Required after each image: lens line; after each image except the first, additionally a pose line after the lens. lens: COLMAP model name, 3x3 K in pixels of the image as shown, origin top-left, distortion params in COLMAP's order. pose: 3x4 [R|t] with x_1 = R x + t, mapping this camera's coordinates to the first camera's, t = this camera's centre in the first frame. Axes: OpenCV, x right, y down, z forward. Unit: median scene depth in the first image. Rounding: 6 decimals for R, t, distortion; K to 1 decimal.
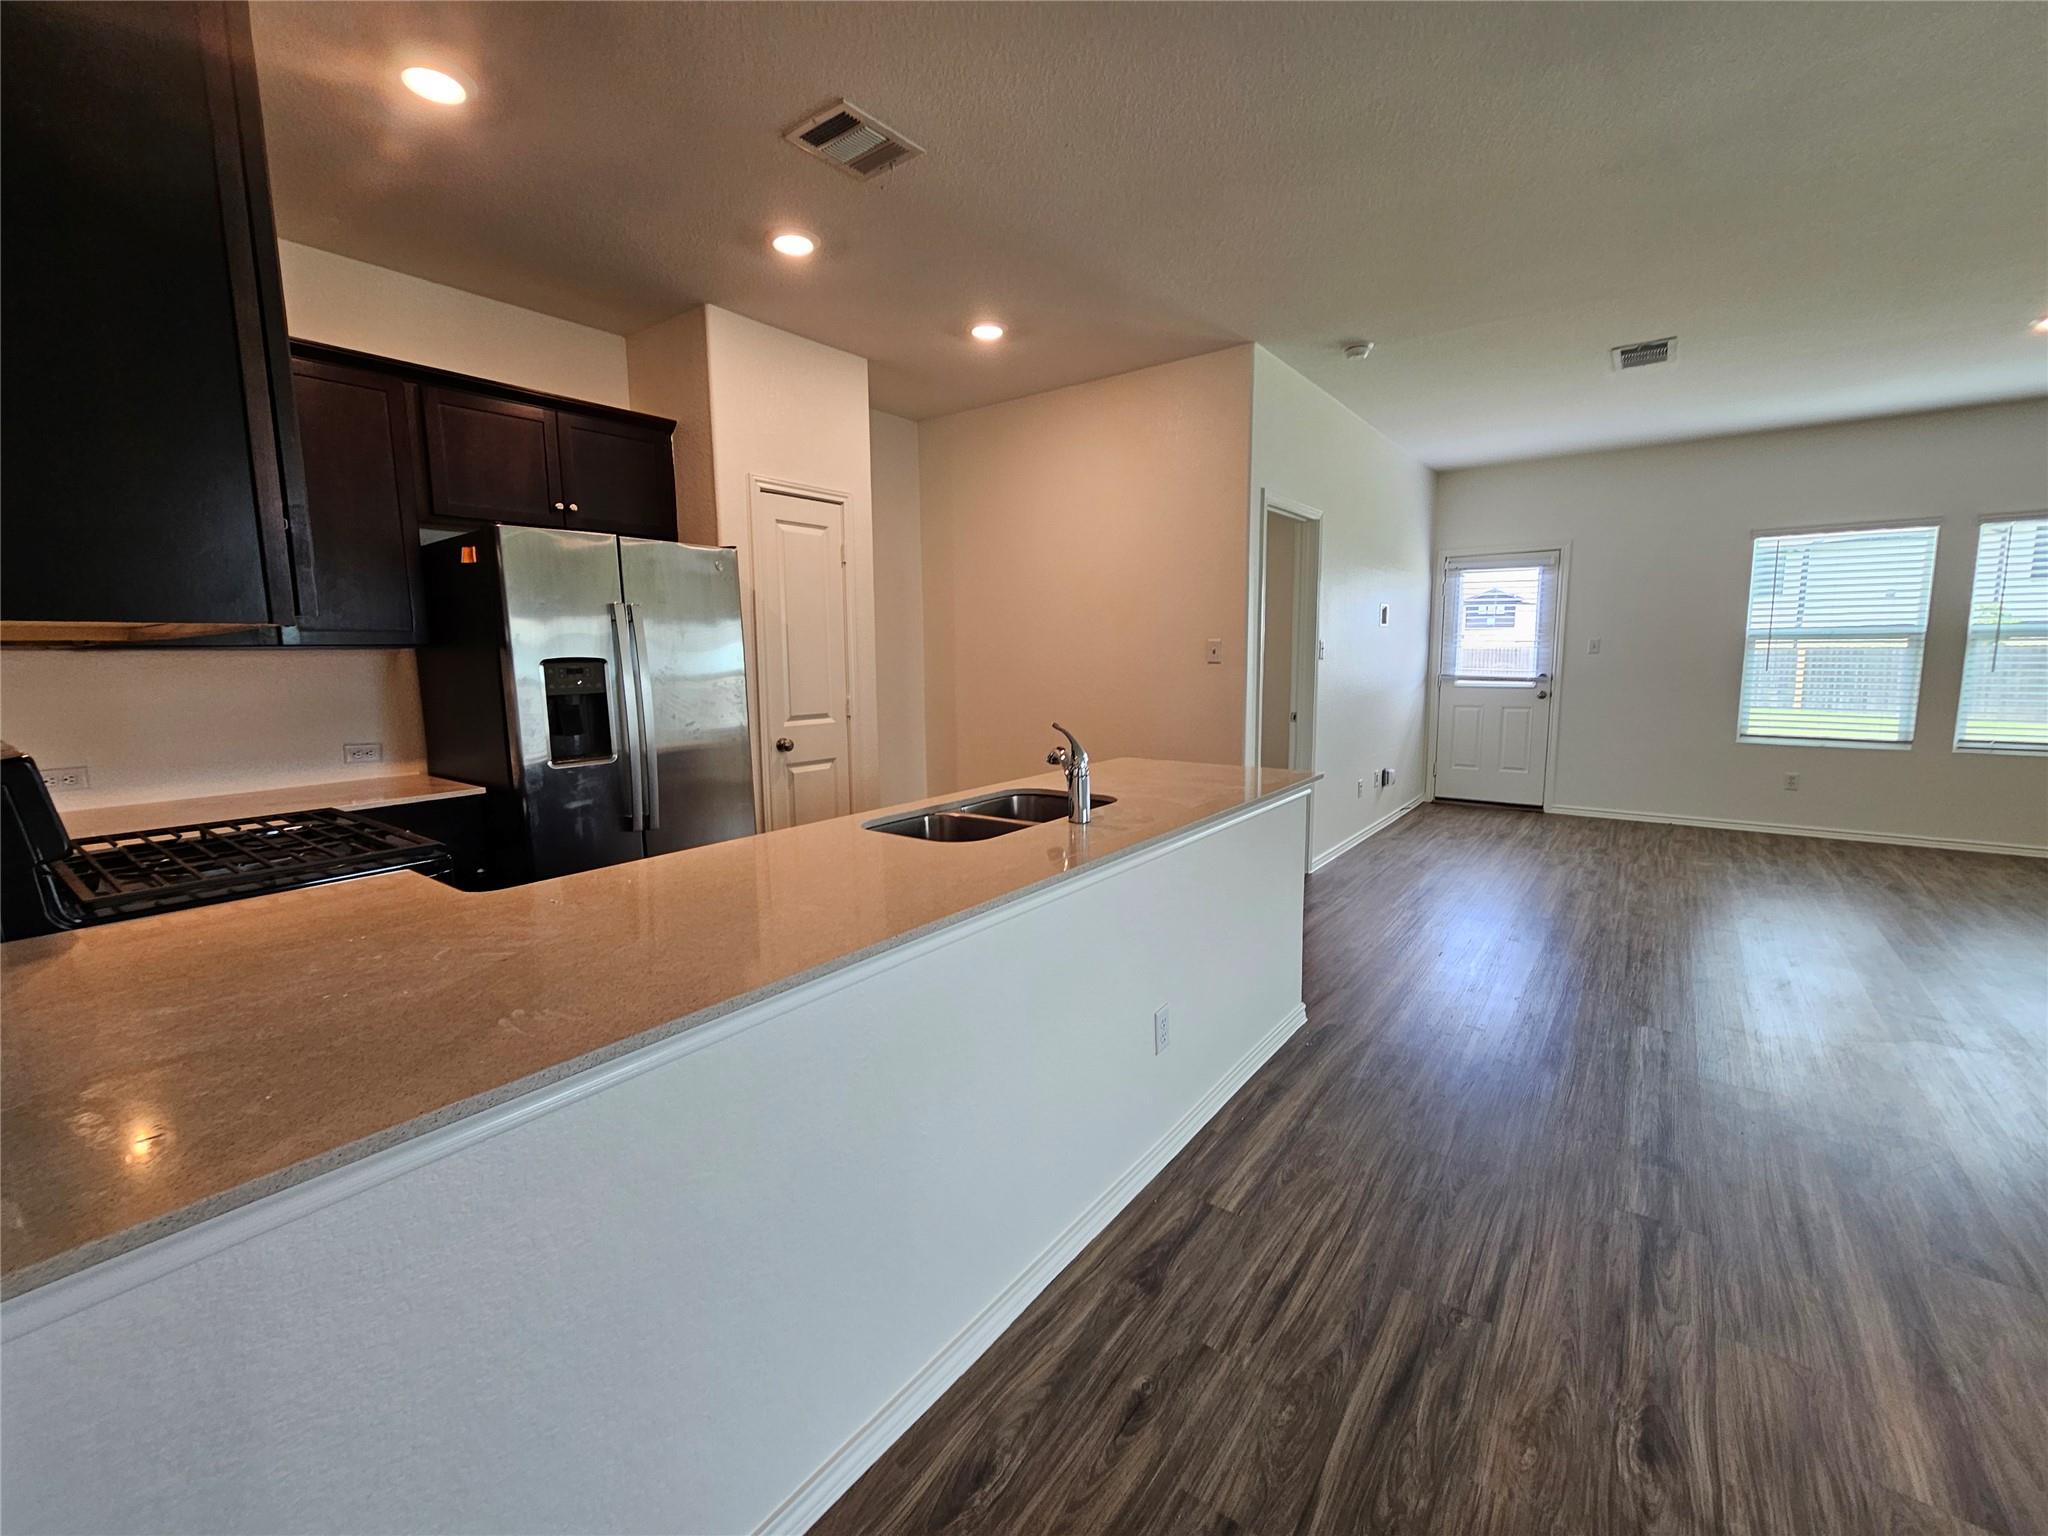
lens RADIAL K [[840.6, 0, 1018.5], [0, 840.6, 763.2], [0, 0, 1]] dist [-0.012439, 0.002307]
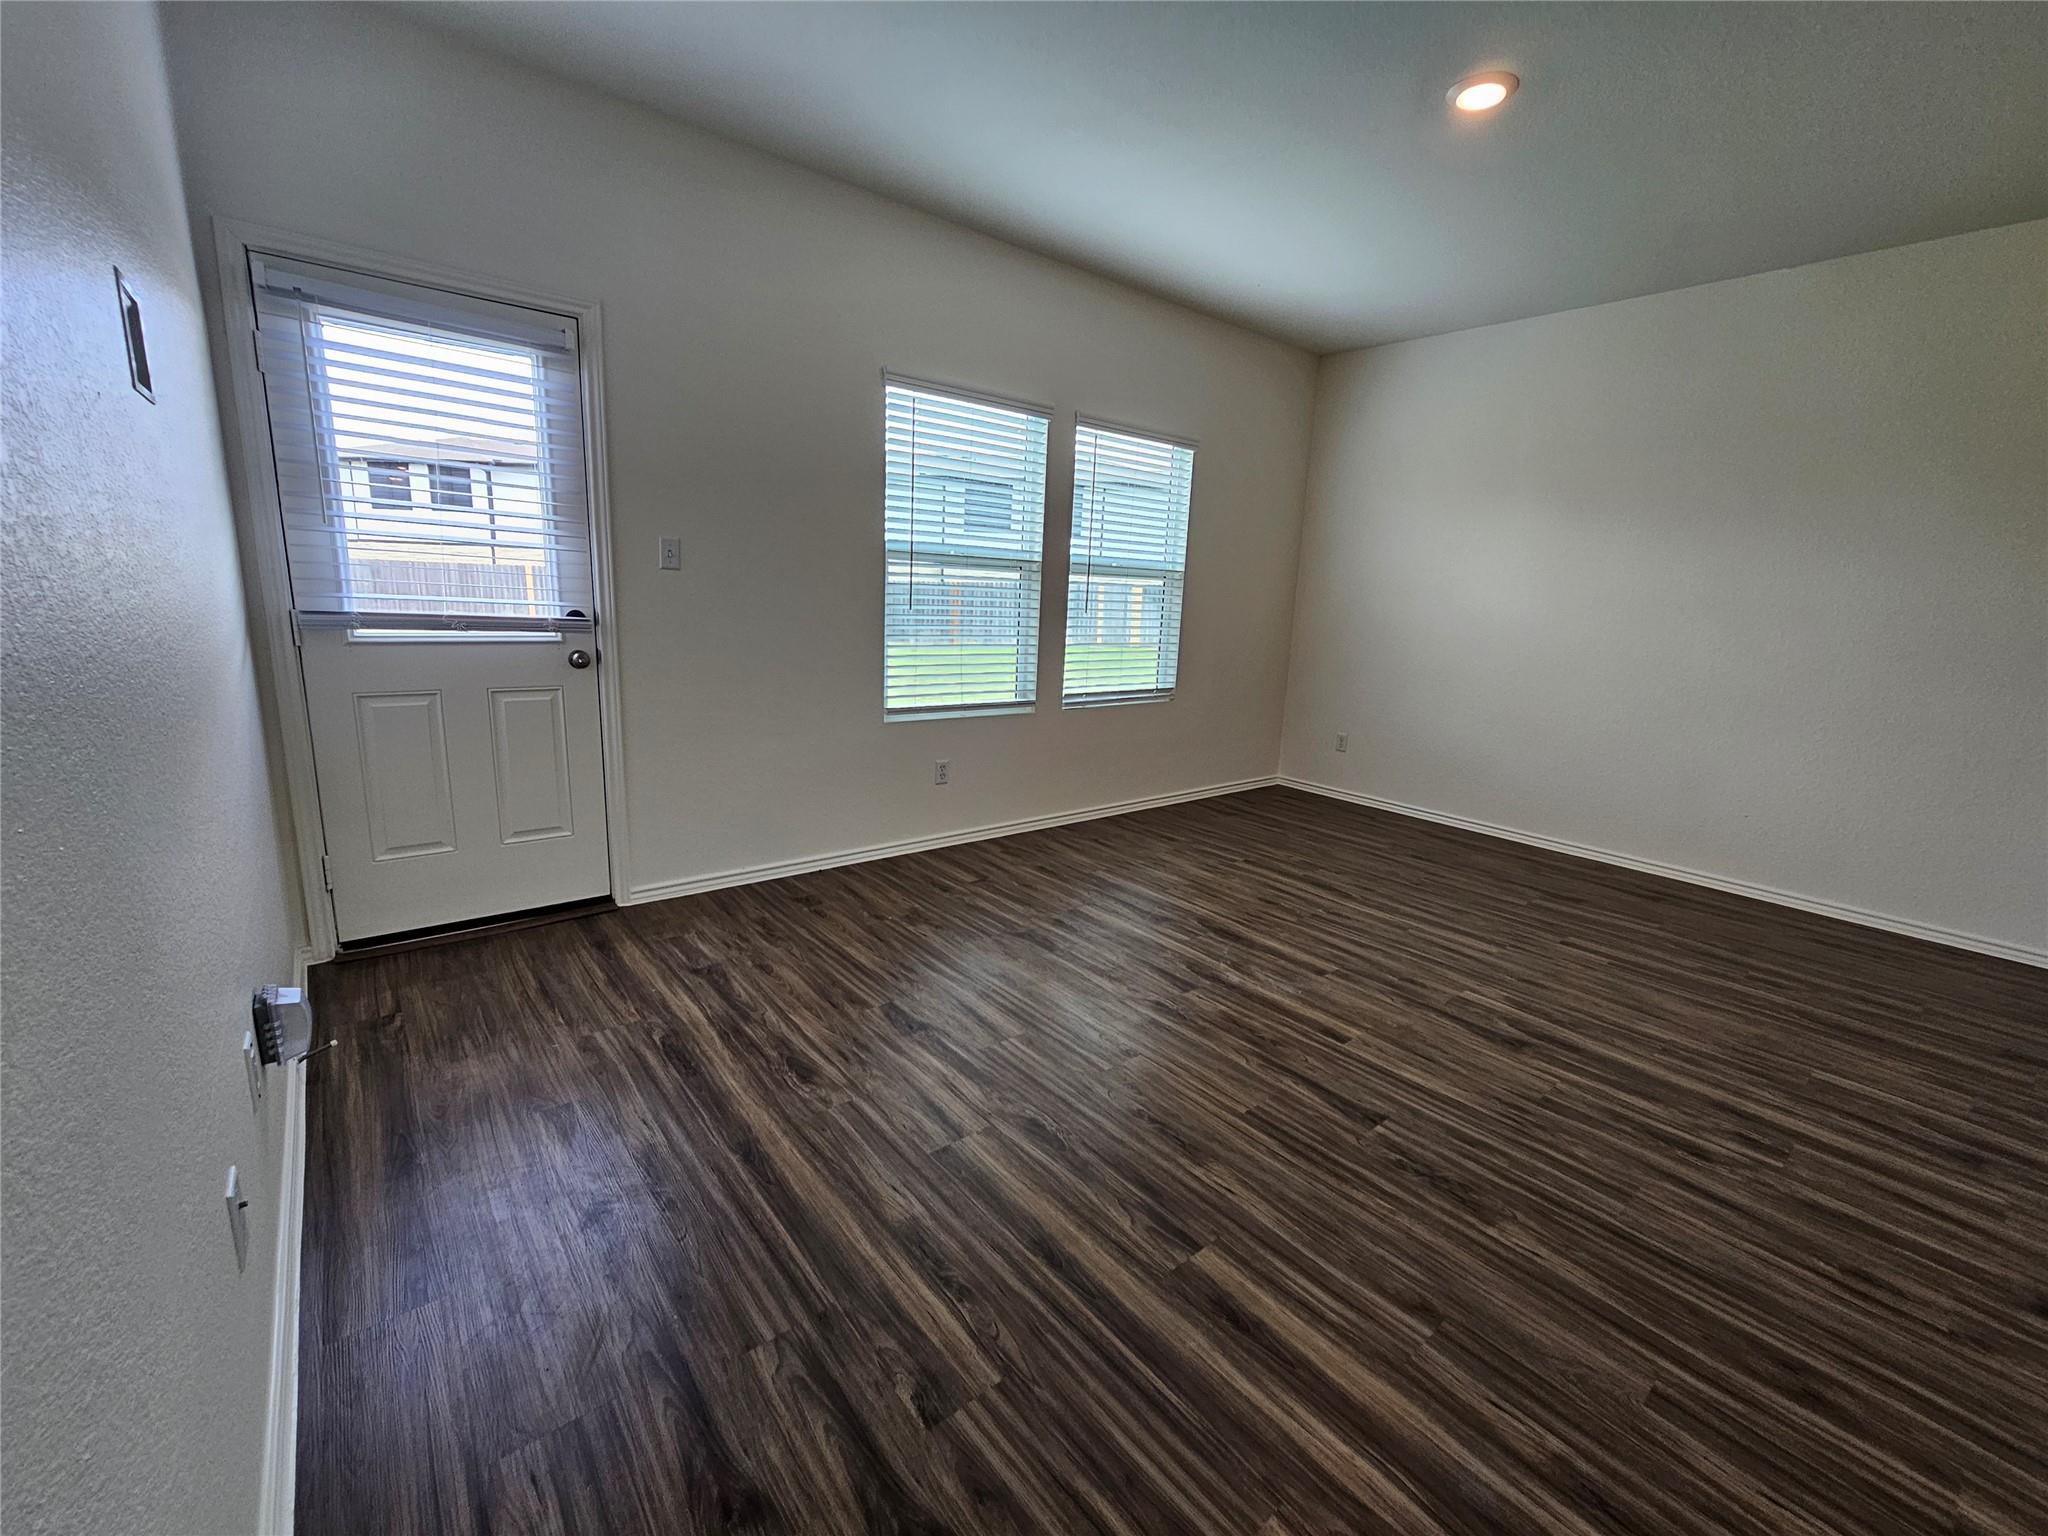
lens RADIAL K [[840.6, 0, 1042.6], [0, 840.6, 772.7], [0, 0, 1]] dist [-0.012439, 0.002307]
pose [[0.224094, -0.193016, 0.955263, 0.438212], [0.073522, 0.980746, 0.180917, -0.151502], [-0.971790, 0.029691, 0.233970, 1.178307]]
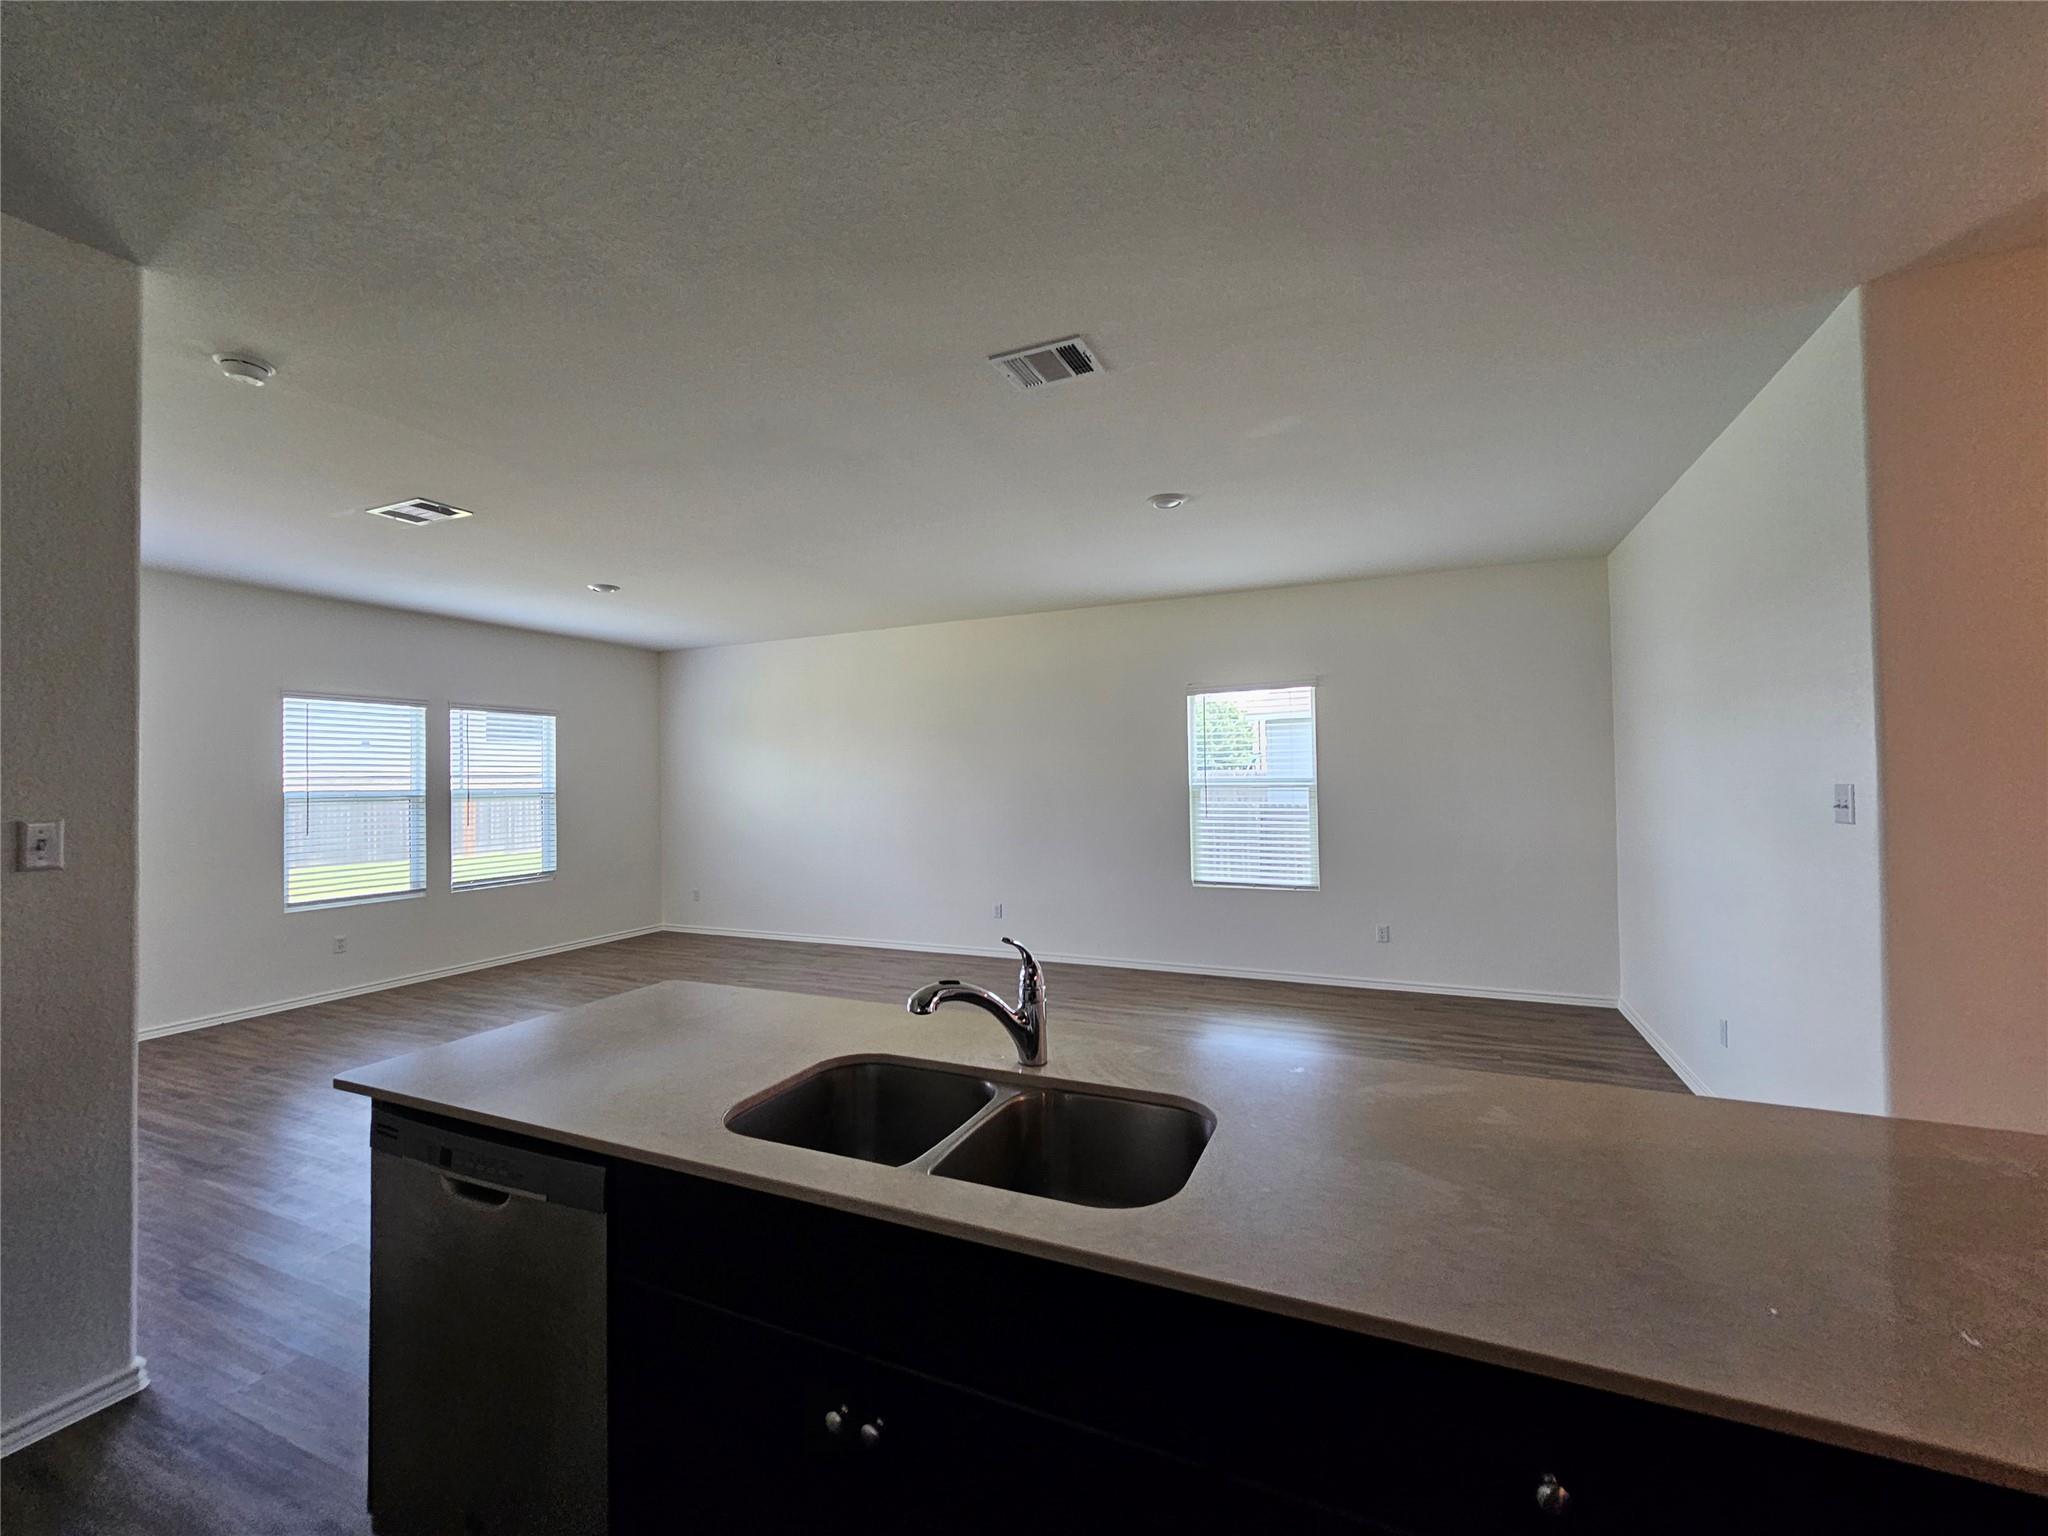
lens RADIAL K [[840.6, 0, 1034.6], [0, 840.6, 756.8], [0, 0, 1]] dist [-0.012439, 0.002307]
pose [[-0.240003, 0.042758, 0.969830, -0.370356], [0.146108, 0.989241, -0.007456, -0.109849], [-0.959714, 0.139910, -0.243668, 0.652778]]
